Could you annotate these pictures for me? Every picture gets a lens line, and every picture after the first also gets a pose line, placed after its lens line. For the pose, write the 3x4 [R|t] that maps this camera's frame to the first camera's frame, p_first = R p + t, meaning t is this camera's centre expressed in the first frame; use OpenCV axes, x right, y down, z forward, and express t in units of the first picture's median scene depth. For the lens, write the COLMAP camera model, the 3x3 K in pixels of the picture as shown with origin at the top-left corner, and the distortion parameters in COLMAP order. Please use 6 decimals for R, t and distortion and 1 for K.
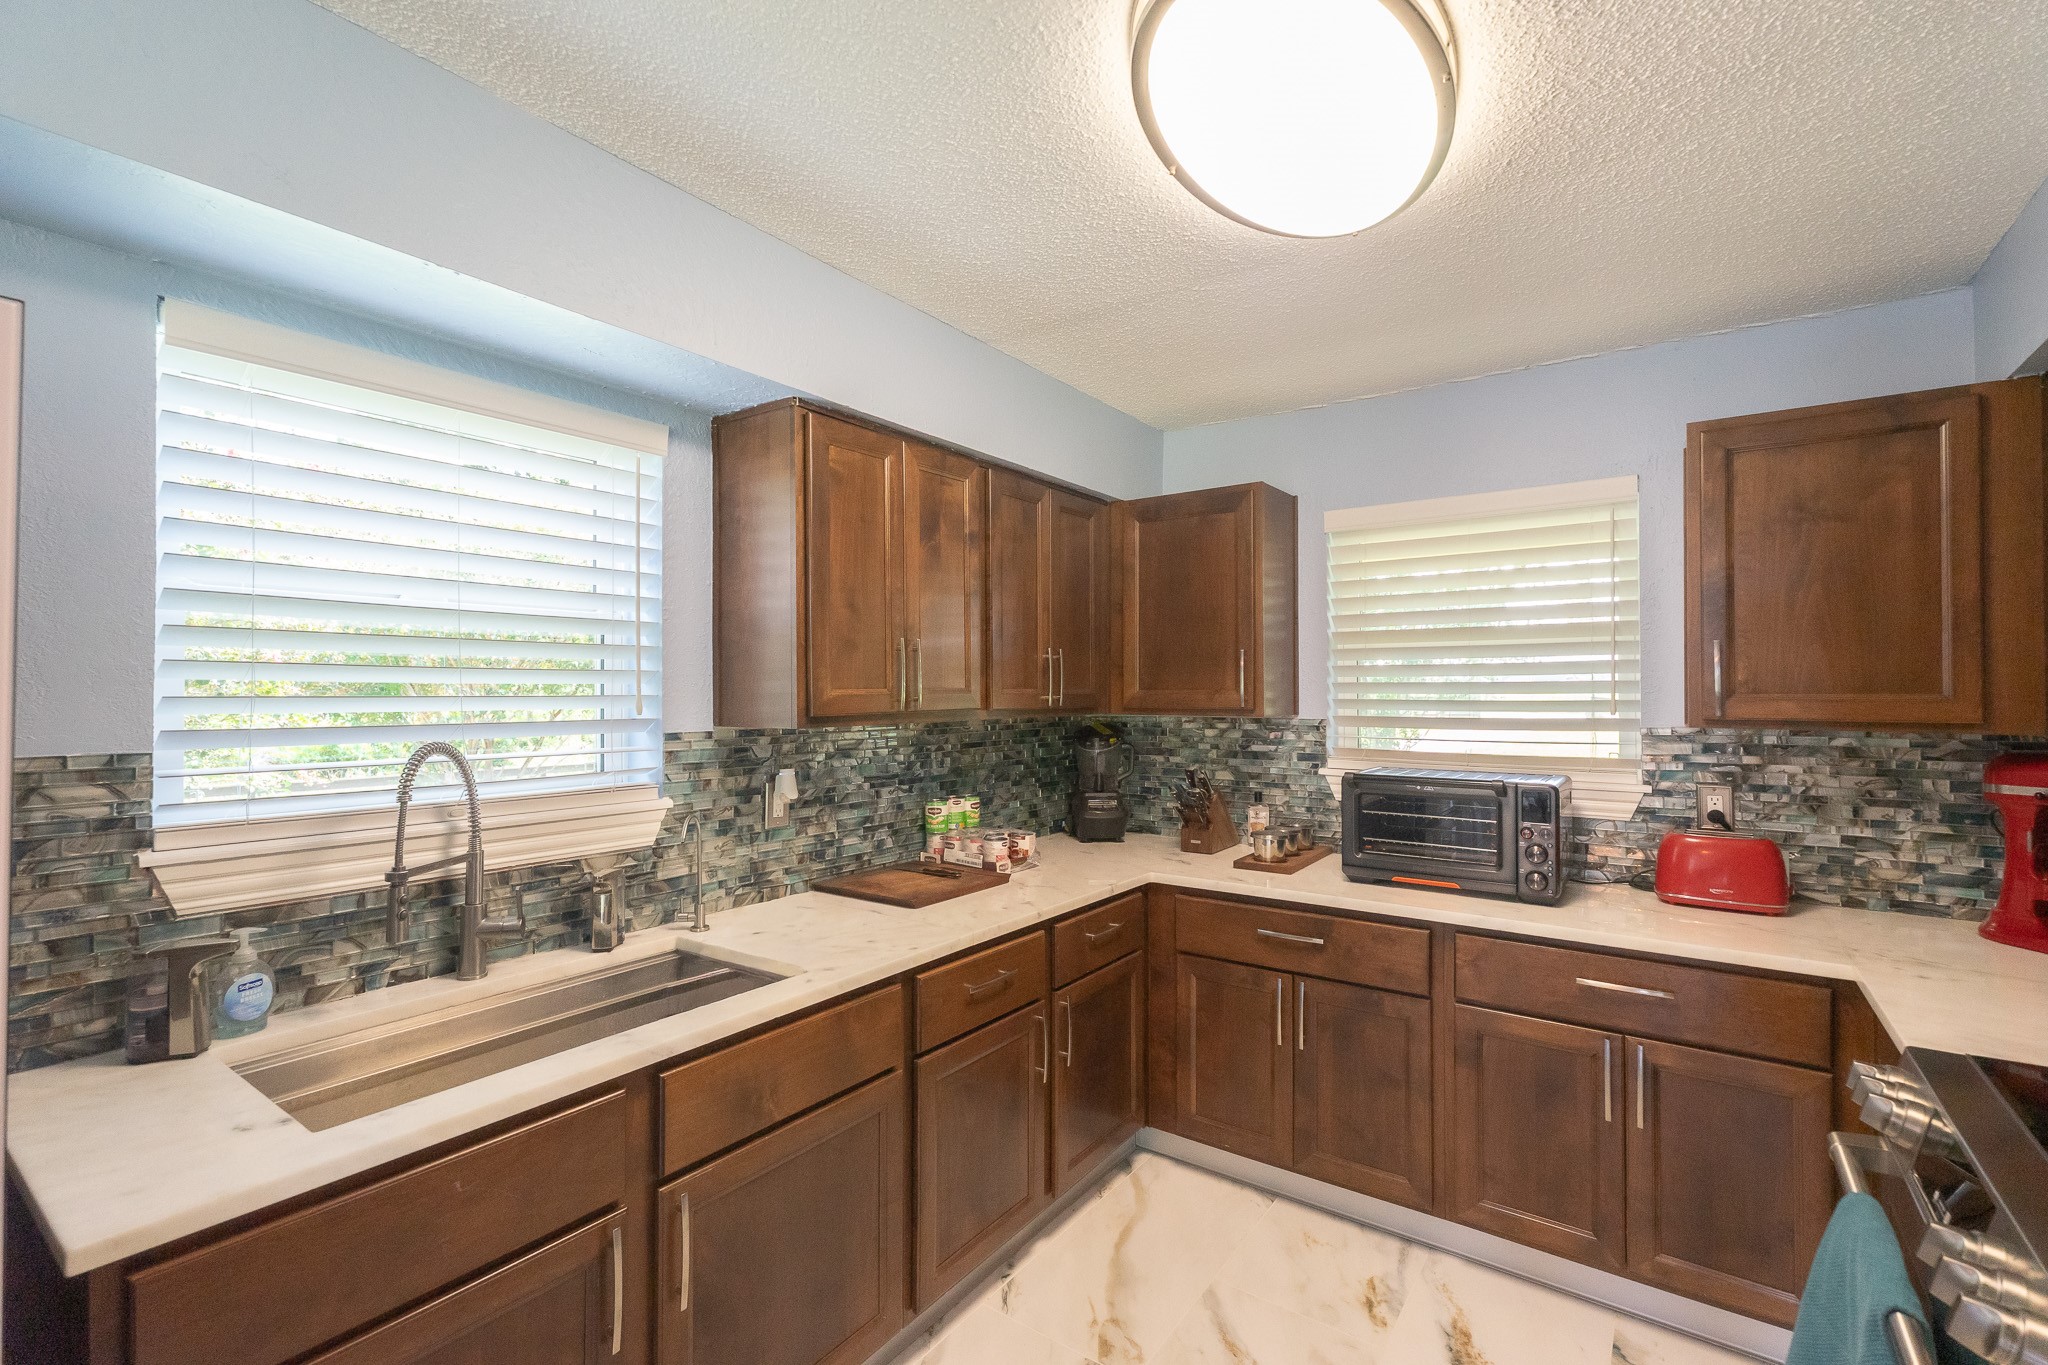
lens RADIAL K [[898.0, 0, 1014.8], [0, 898.0, 683.7], [0, 0, 1]] dist [-0.004087, -0.000183]
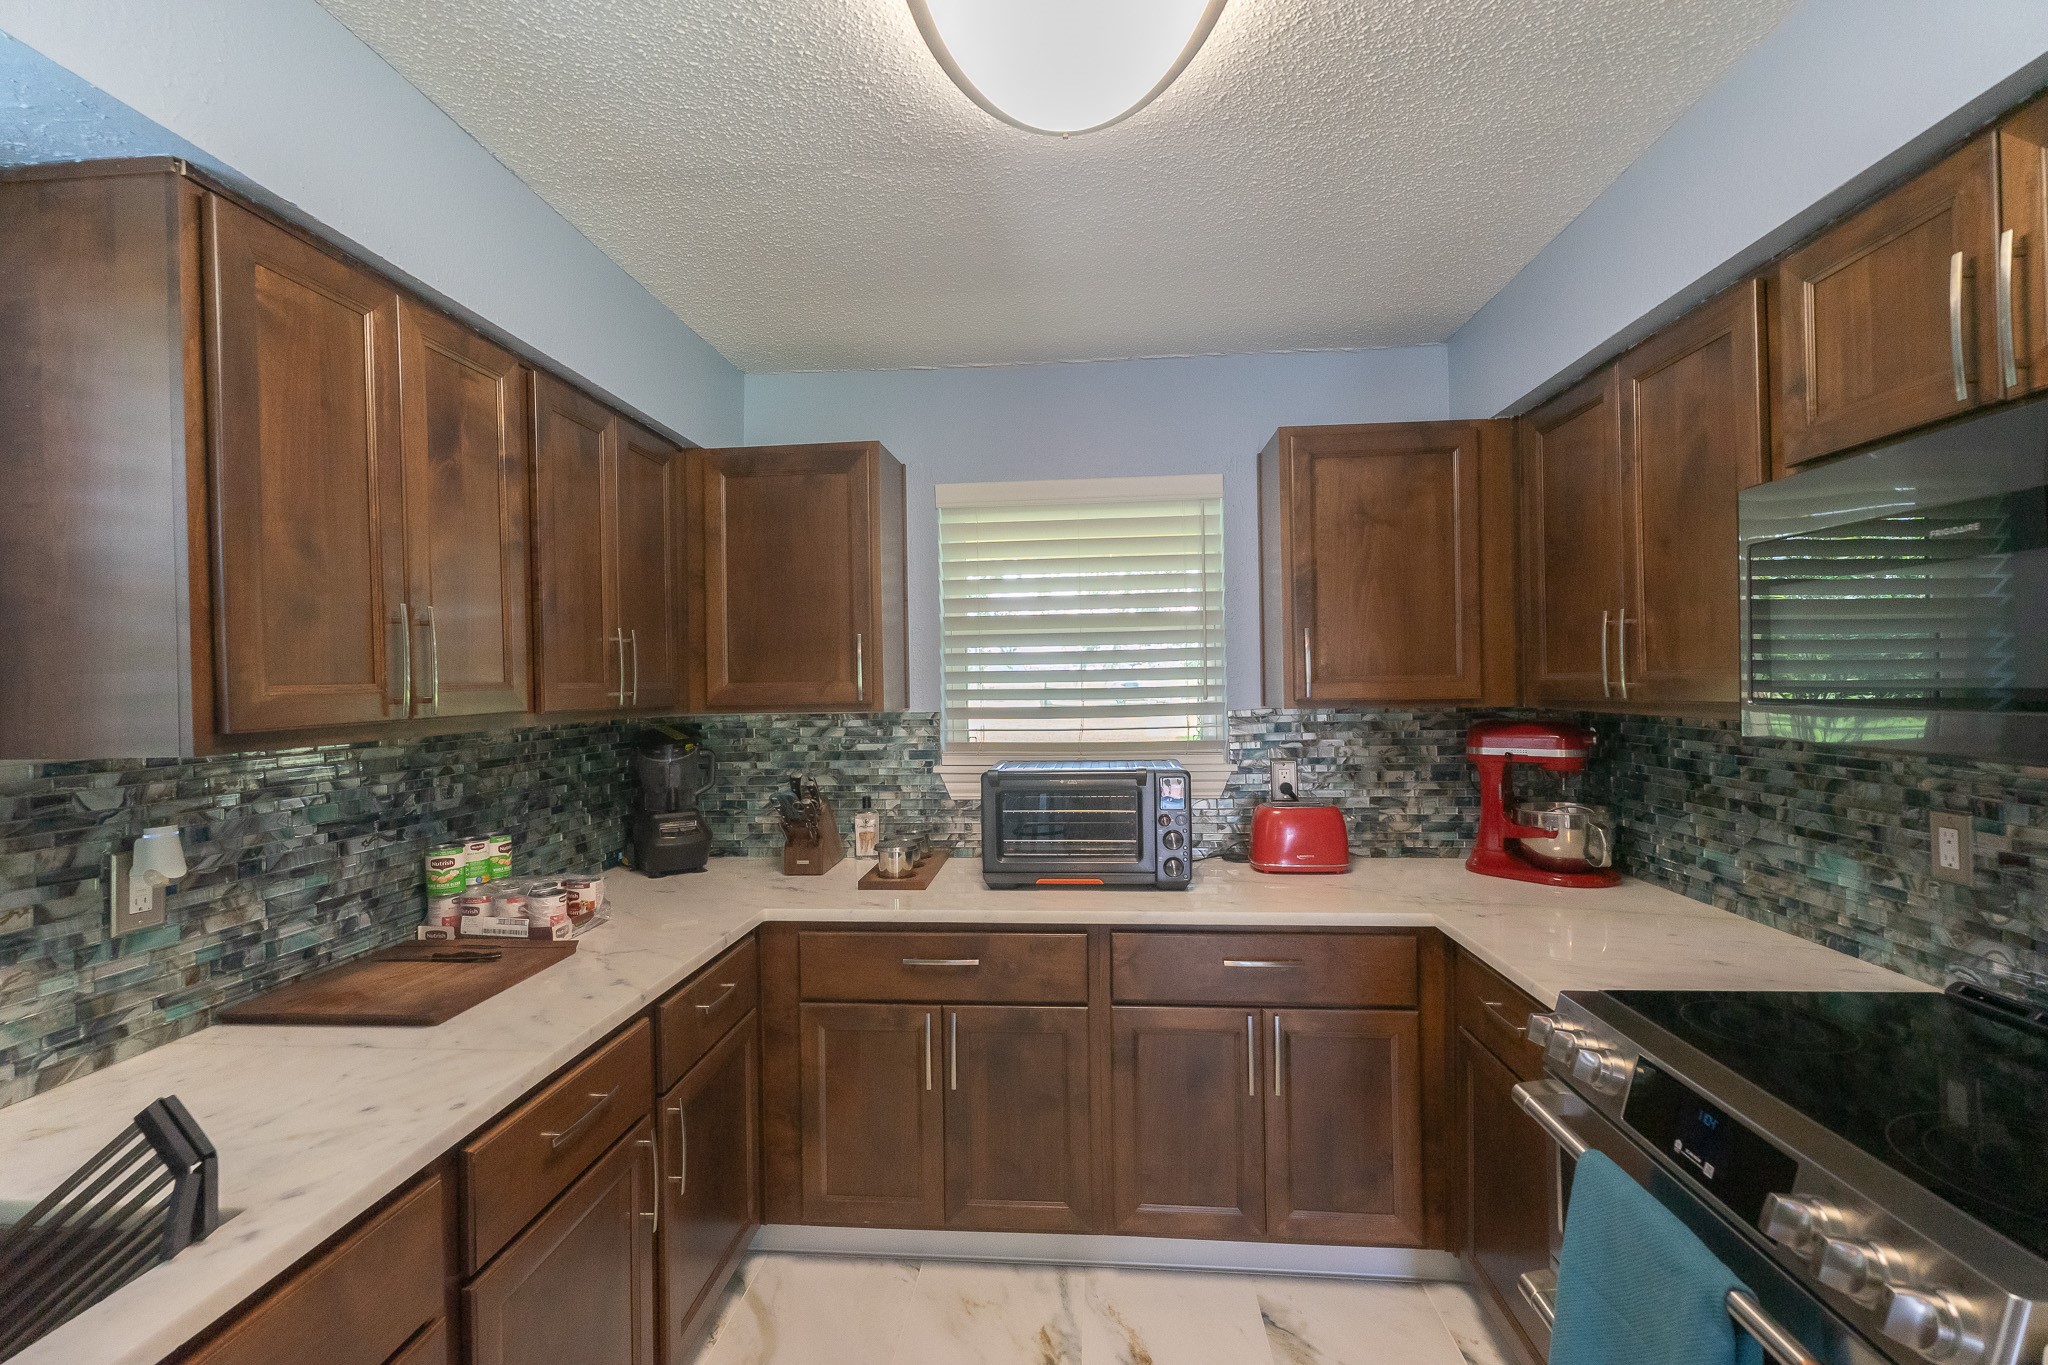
lens RADIAL K [[898.0, 0, 1013.1], [0, 898.0, 681.7], [0, 0, 1]] dist [-0.004087, -0.000183]
pose [[0.857153, -0.013794, 0.514876, -0.080072], [0.012556, 0.999904, 0.005885, 0.005577], [-0.514908, 0.001420, 0.857244, 0.229603]]
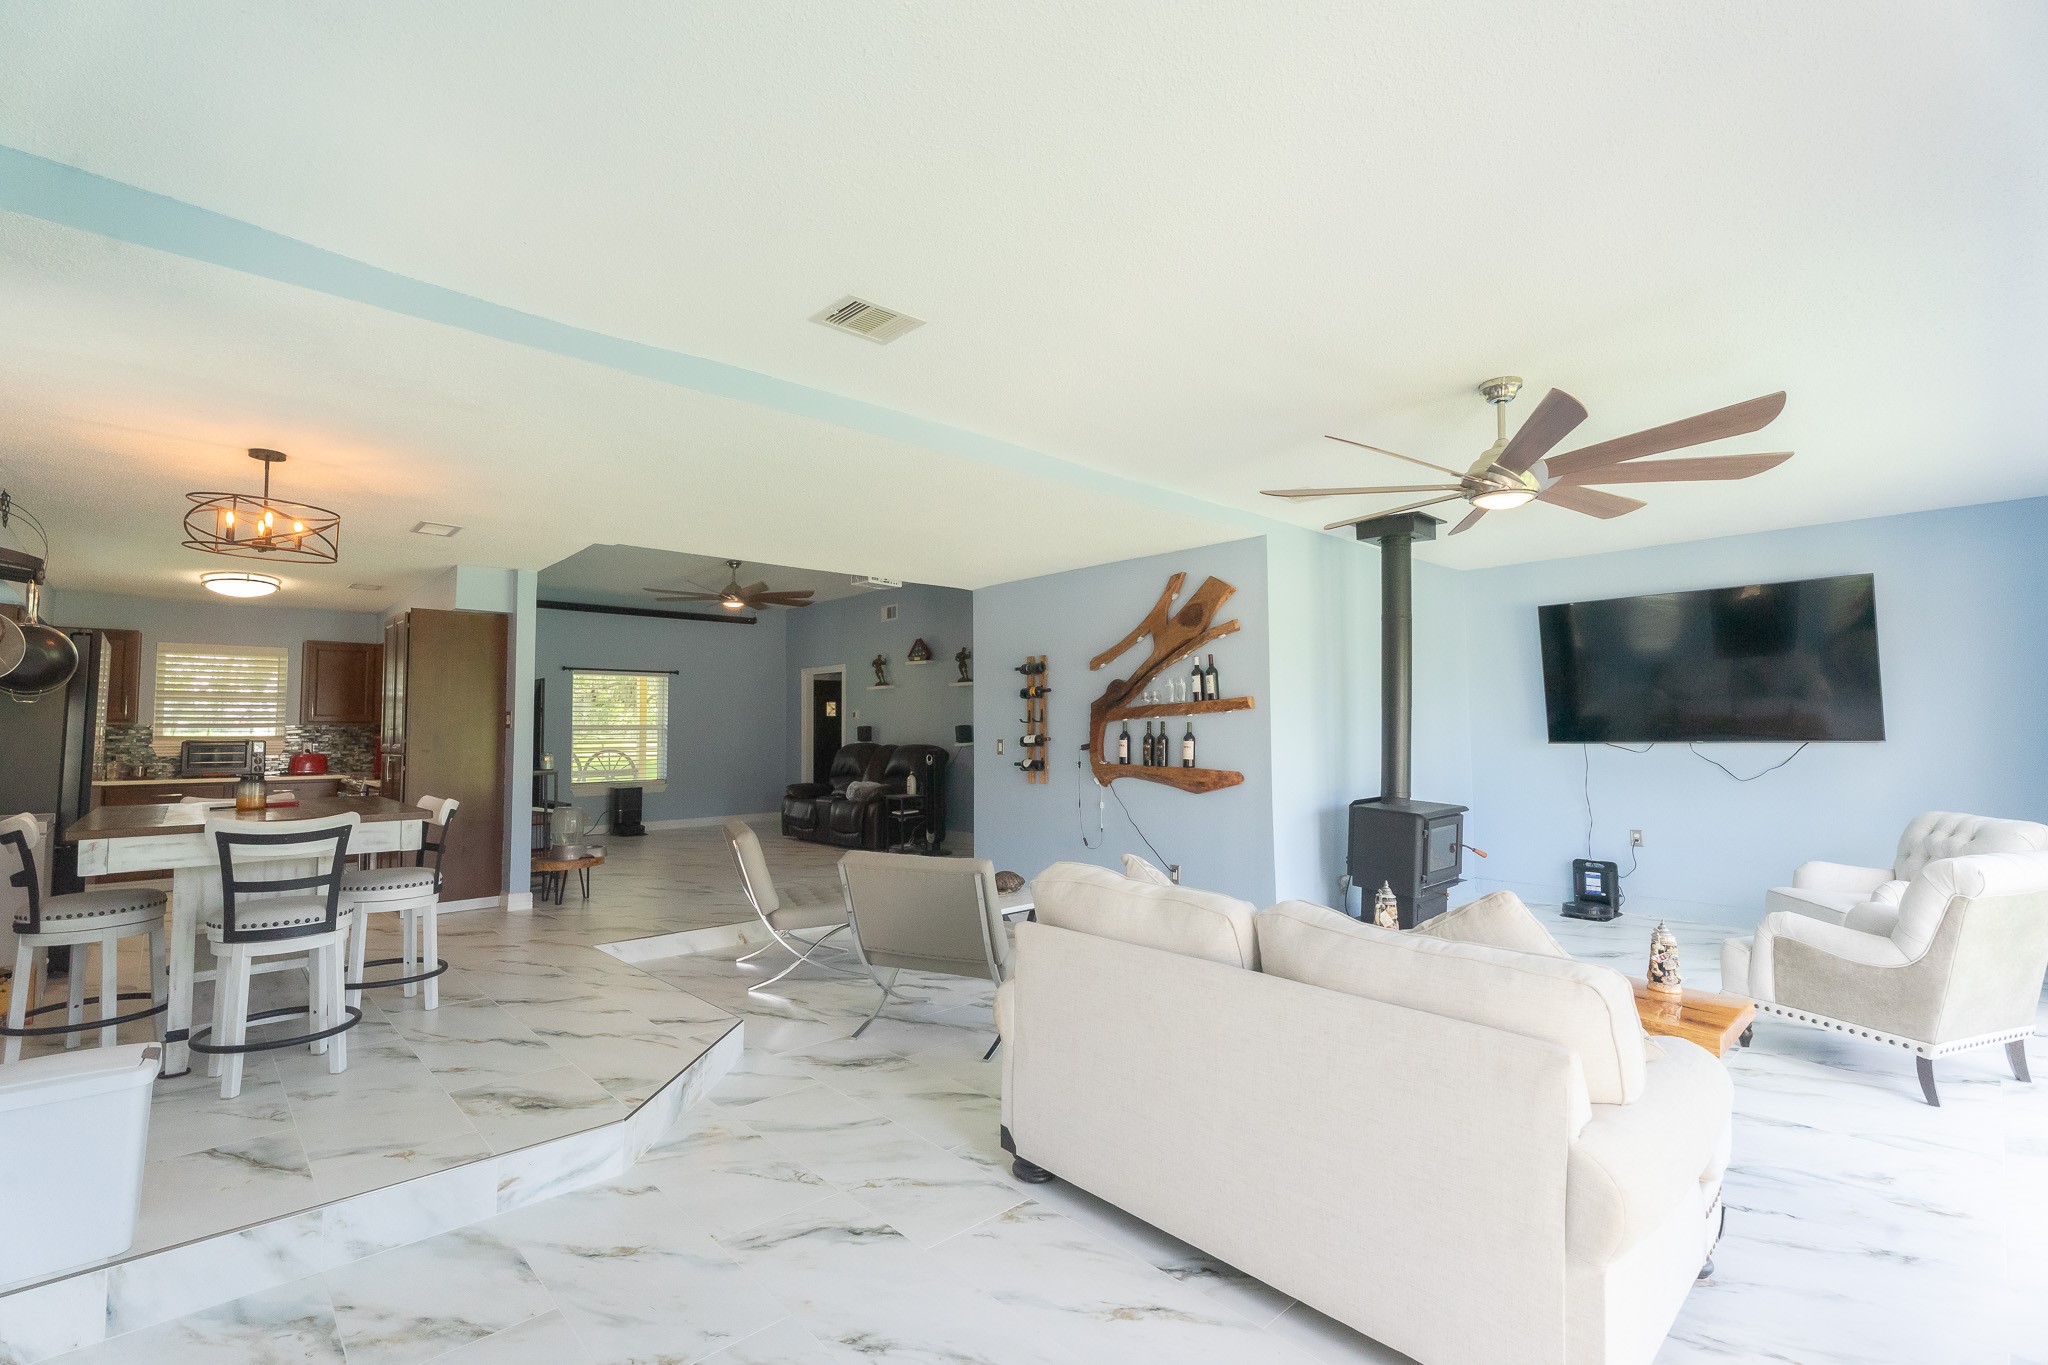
lens RADIAL K [[898.0, 0, 1002.9], [0, 898.0, 685.2], [0, 0, 1]] dist [-0.004087, -0.000183]
pose [[0.185835, 0.046505, 0.981480, -2.175667], [-0.007742, 0.998918, -0.045865, 0.034799], [-0.982550, 0.000925, 0.185994, -2.334548]]
